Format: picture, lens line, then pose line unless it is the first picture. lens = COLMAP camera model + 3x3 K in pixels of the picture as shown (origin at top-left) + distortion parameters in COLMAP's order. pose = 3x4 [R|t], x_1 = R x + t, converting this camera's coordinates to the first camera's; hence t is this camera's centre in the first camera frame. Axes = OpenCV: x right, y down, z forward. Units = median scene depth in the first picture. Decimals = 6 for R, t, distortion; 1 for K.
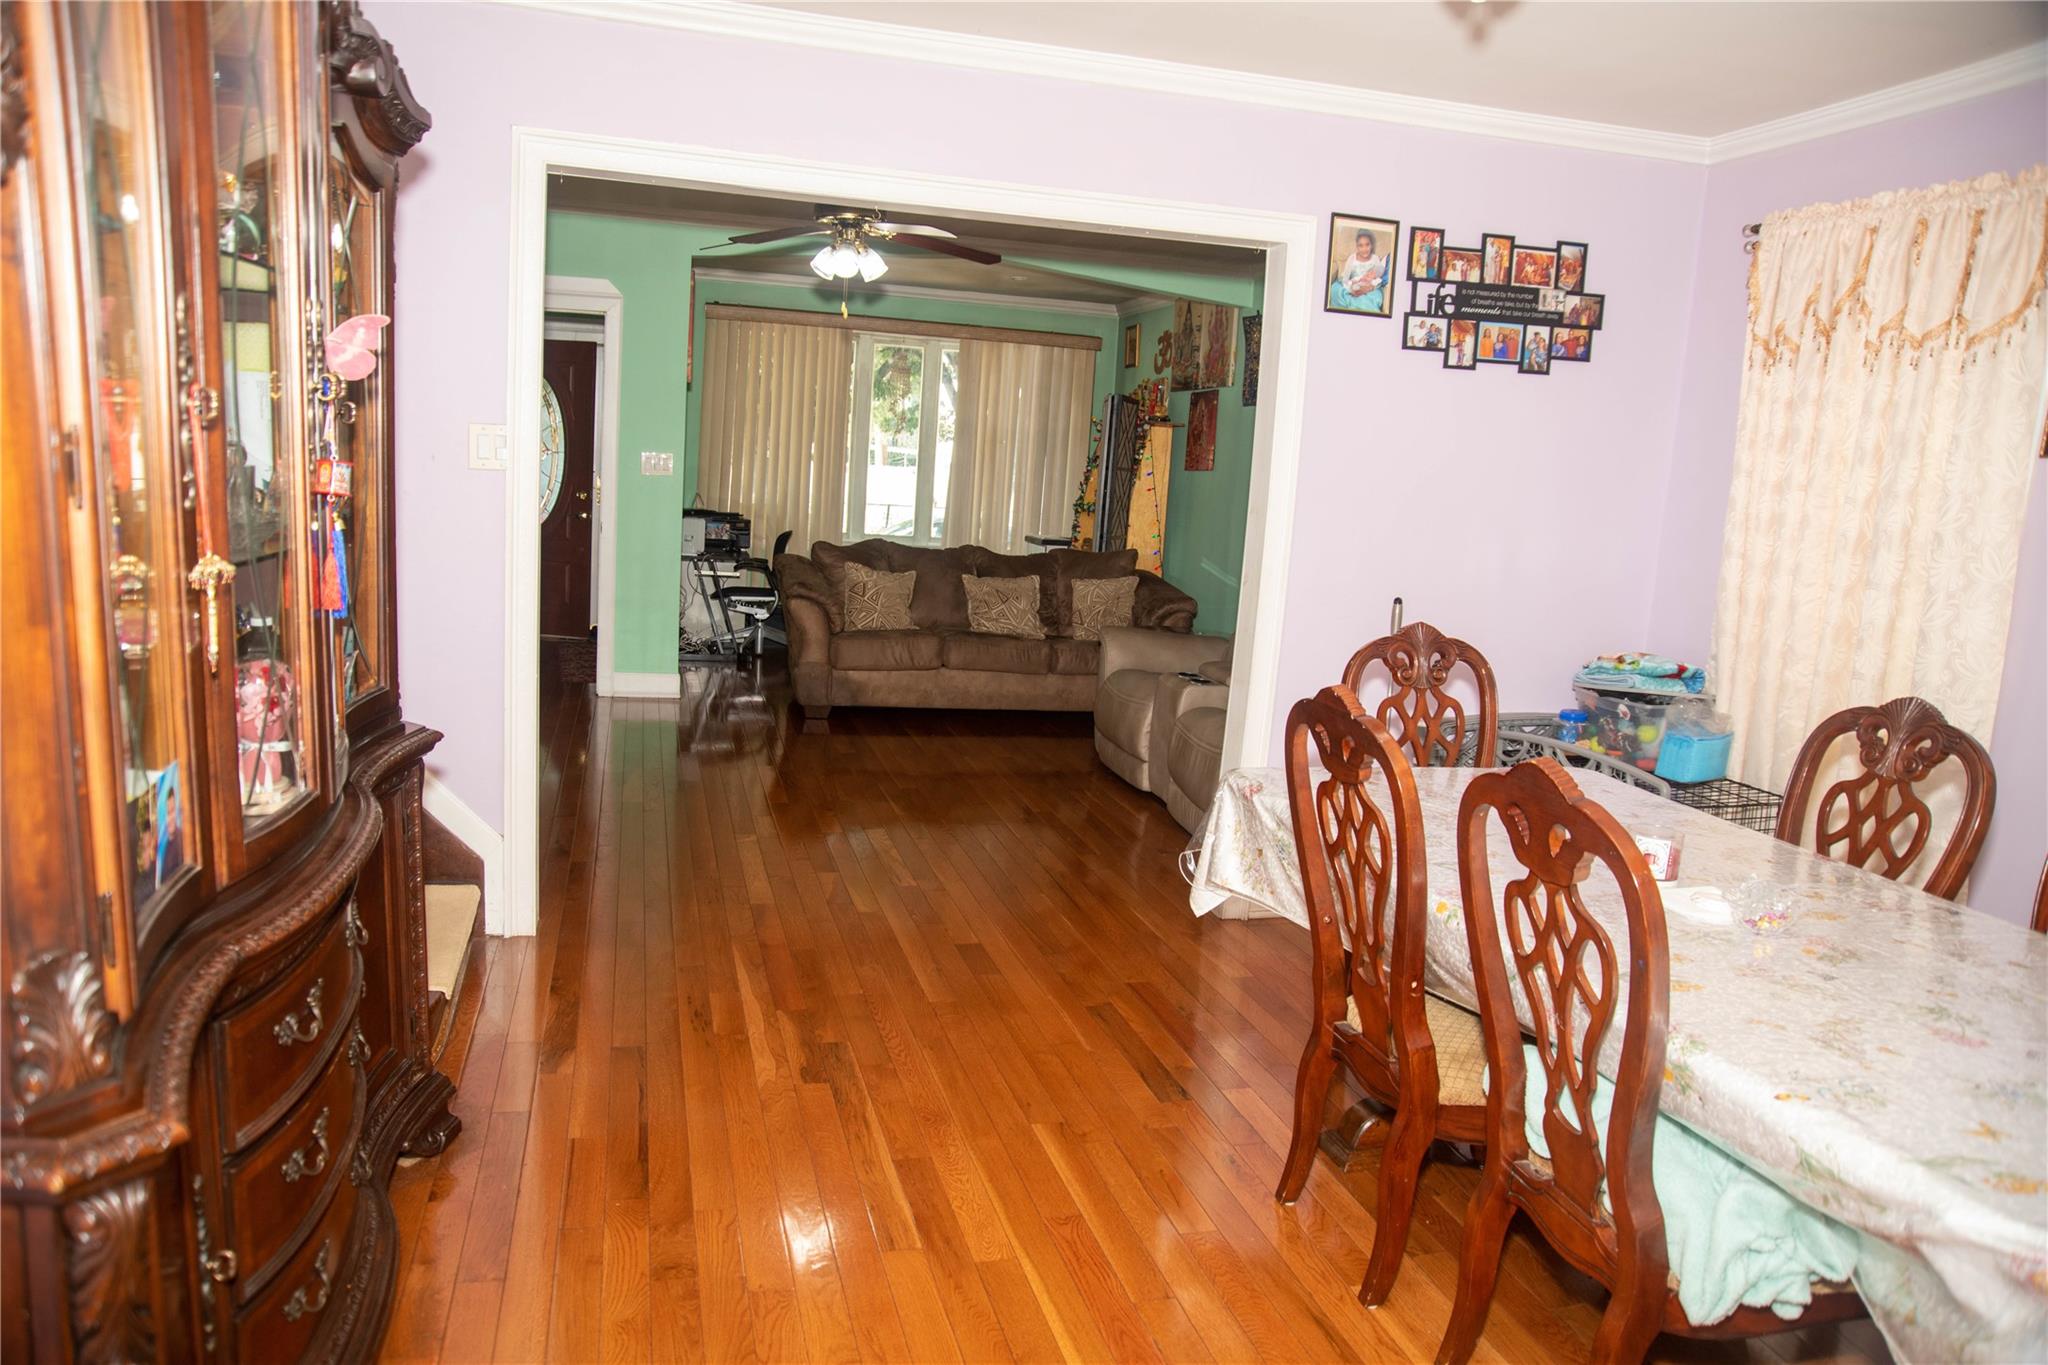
lens RADIAL K [[1392.4, 0, 989.4], [0, 1392.4, 677.7], [0, 0, 1]] dist [-0.085197, 0.049591]
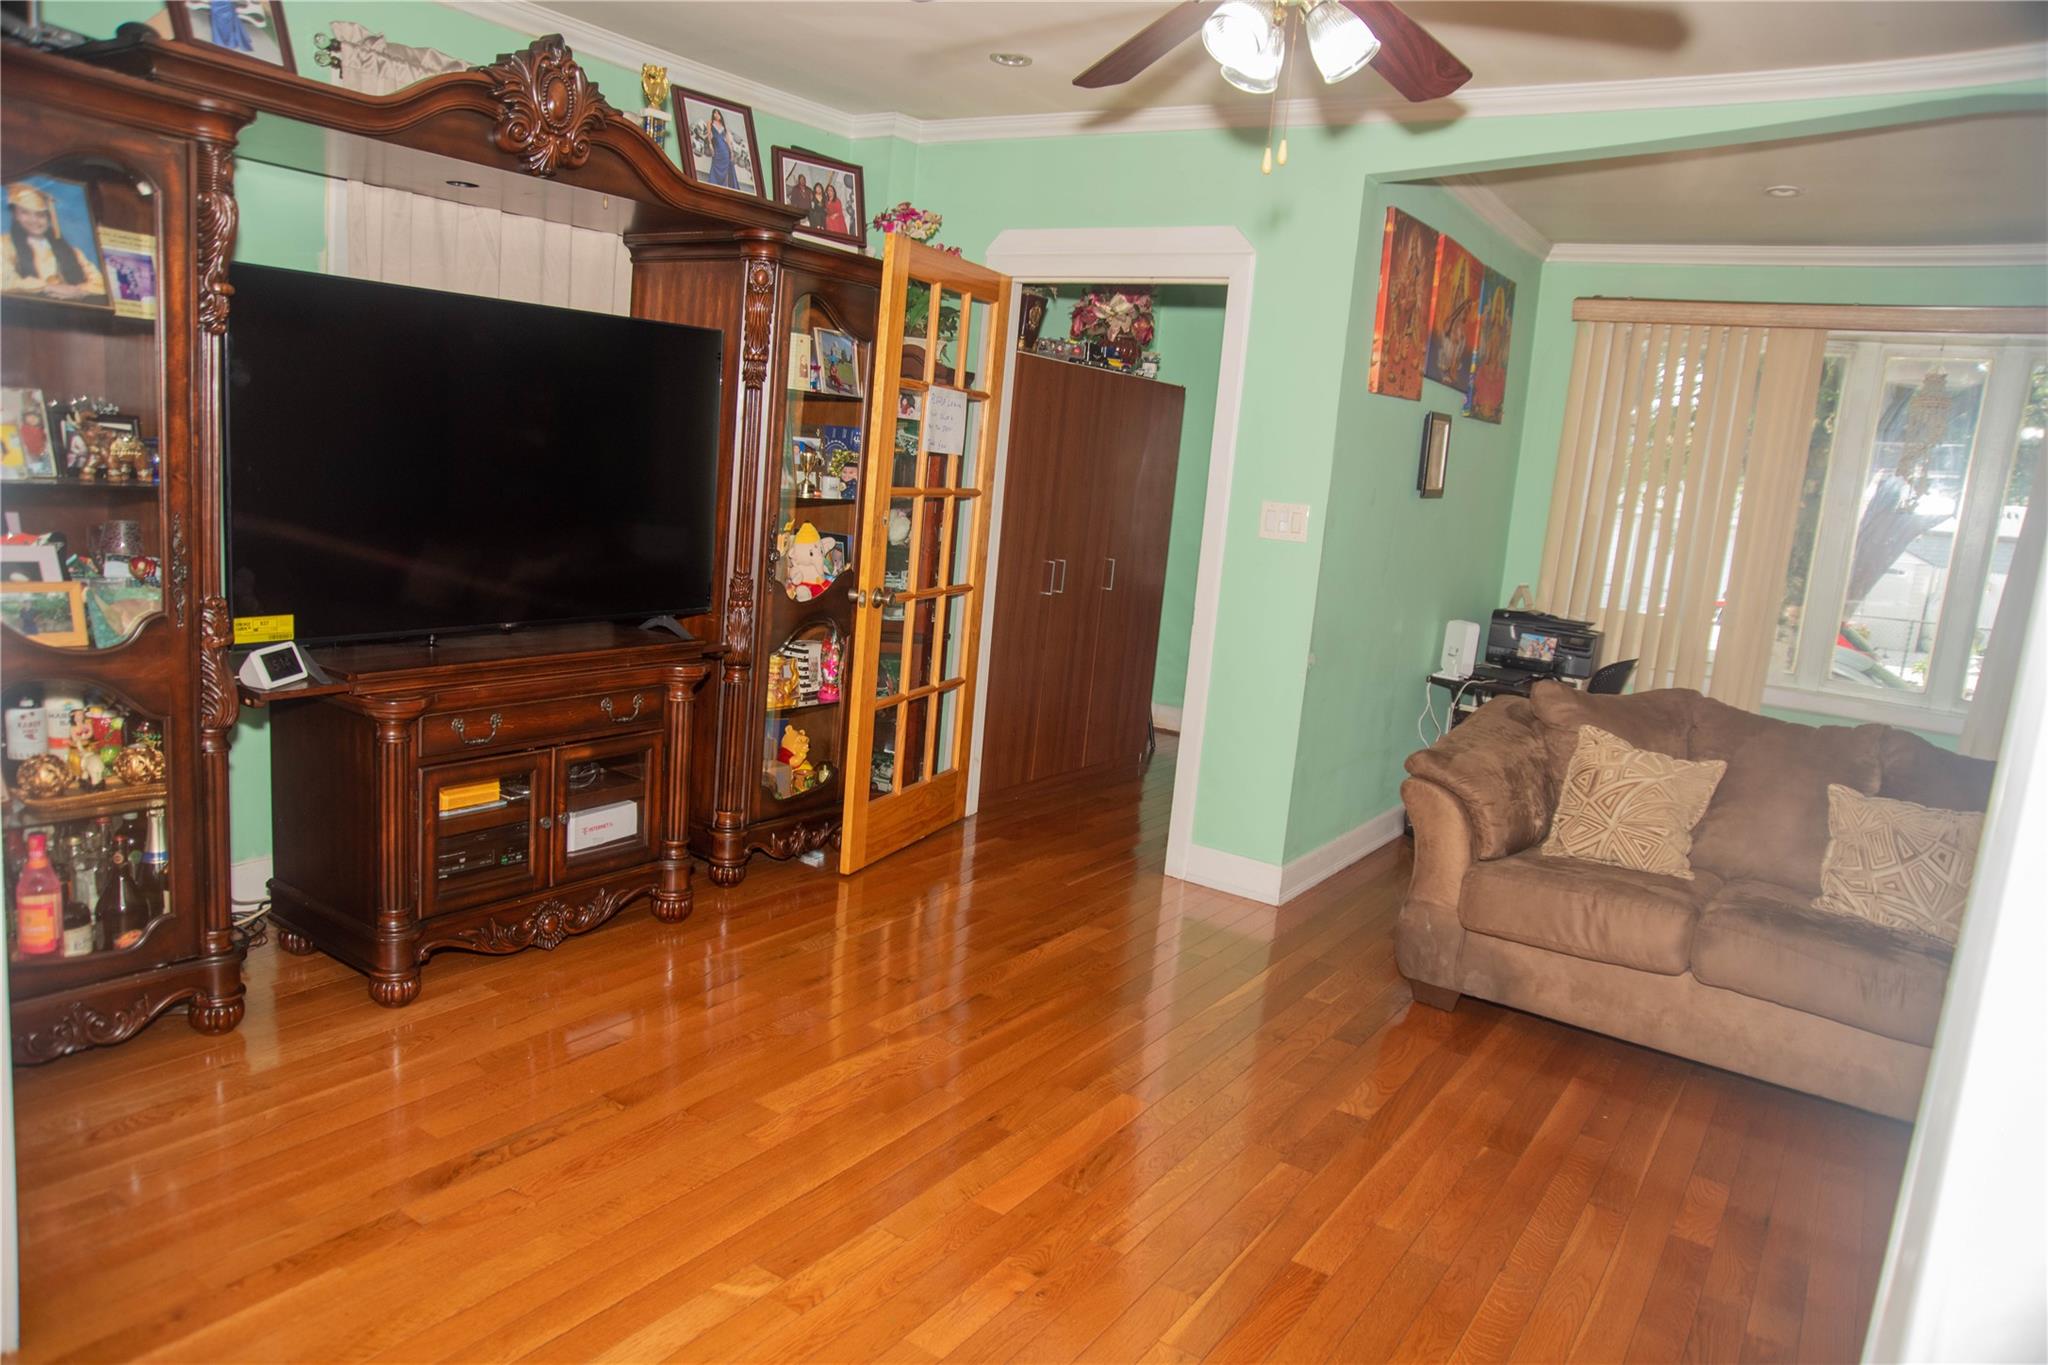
lens RADIAL K [[1392.4, 0, 1025.7], [0, 1392.4, 676.6], [0, 0, 1]] dist [-0.085197, 0.049591]
pose [[0.682594, 0.114727, -0.721736, 0.112824], [-0.164153, 0.986434, 0.001553, -0.059300], [0.712123, 0.117415, 0.692167, 0.428381]]
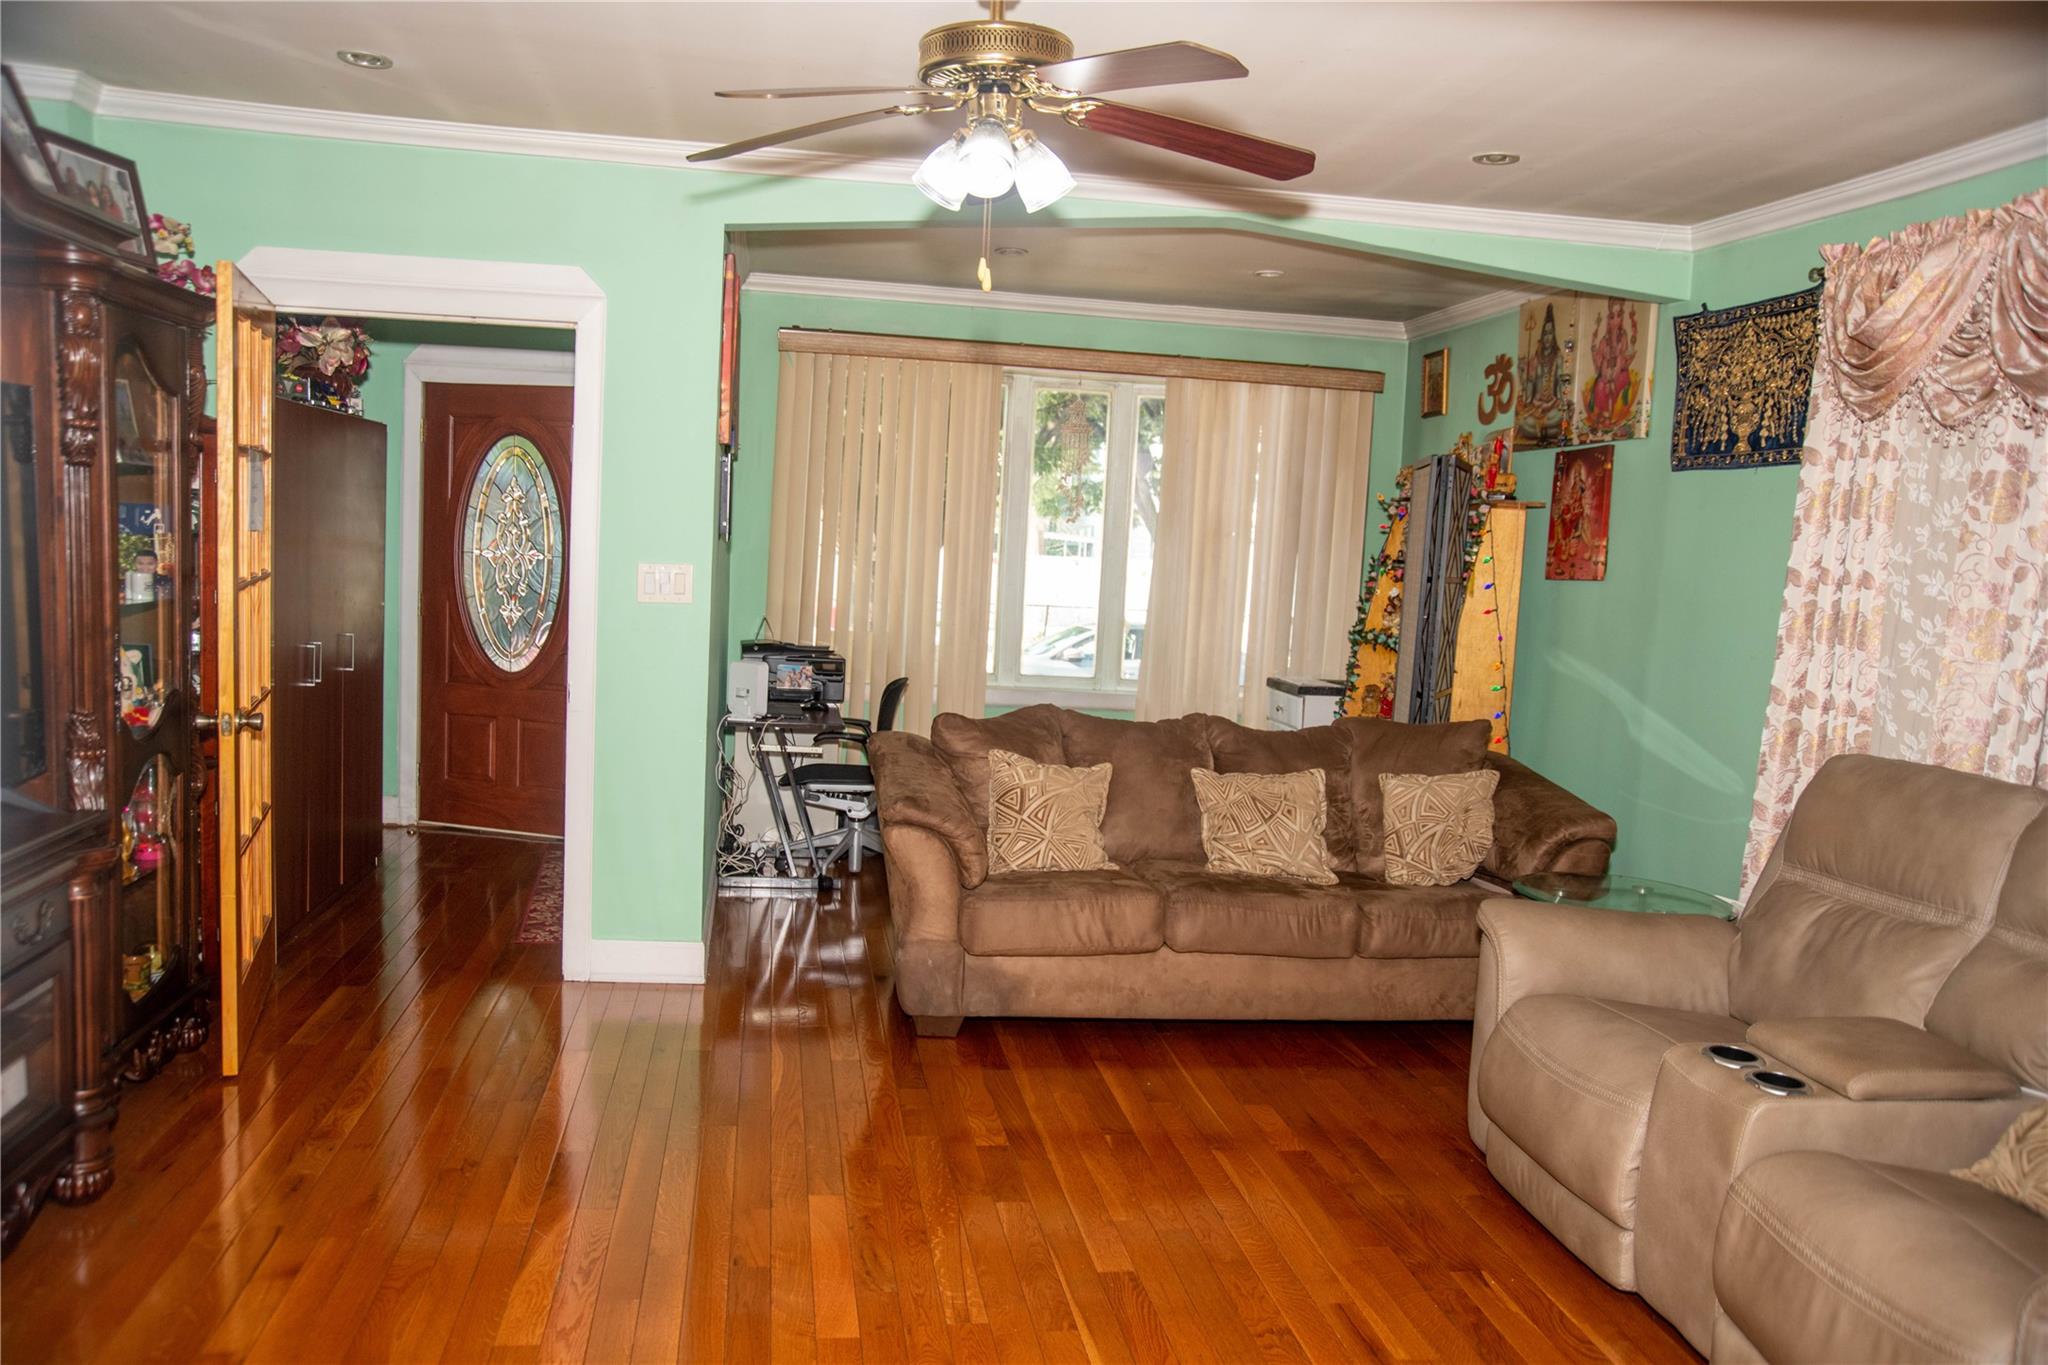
lens RADIAL K [[1545.0, 0, 1014.0], [0, 1545.0, 703.4], [0, 0, 1]] dist [-0.023111, 0.004412]
pose [[0.995884, -0.002006, -0.090618, -0.031135], [-0.002756, 0.998622, -0.052403, -0.060655], [0.090599, 0.052437, 0.994506, 0.318679]]
